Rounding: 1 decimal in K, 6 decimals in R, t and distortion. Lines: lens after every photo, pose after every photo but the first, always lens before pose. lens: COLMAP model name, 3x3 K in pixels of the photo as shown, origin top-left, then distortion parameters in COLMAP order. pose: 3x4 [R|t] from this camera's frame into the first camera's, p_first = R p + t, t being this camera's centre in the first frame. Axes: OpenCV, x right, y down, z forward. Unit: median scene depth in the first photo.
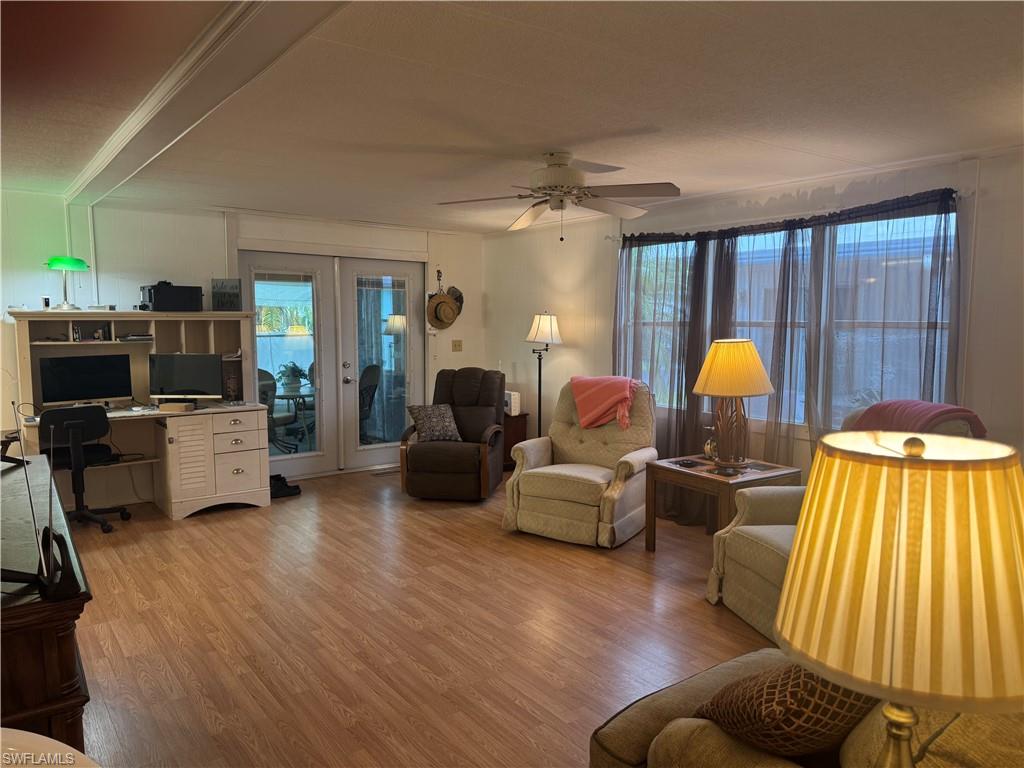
lens RADIAL K [[713.2, 0, 510.8], [0, 713.2, 388.2], [0, 0, 1]] dist [0.097107, -0.147340]
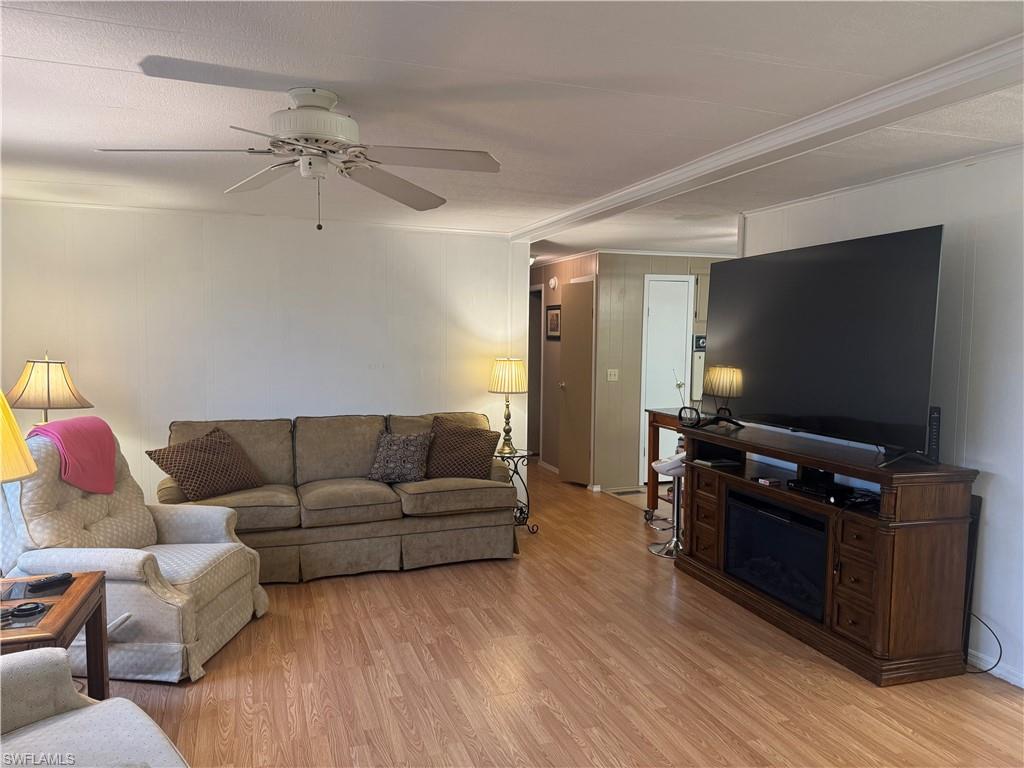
lens RADIAL K [[713.2, 0, 510.8], [0, 713.2, 388.2], [0, 0, 1]] dist [0.097107, -0.147340]
pose [[-0.955237, -0.037077, 0.293511, -0.344369], [0.016911, 0.983650, 0.179293, -0.202294], [-0.295359, 0.176231, -0.938992, 1.831783]]
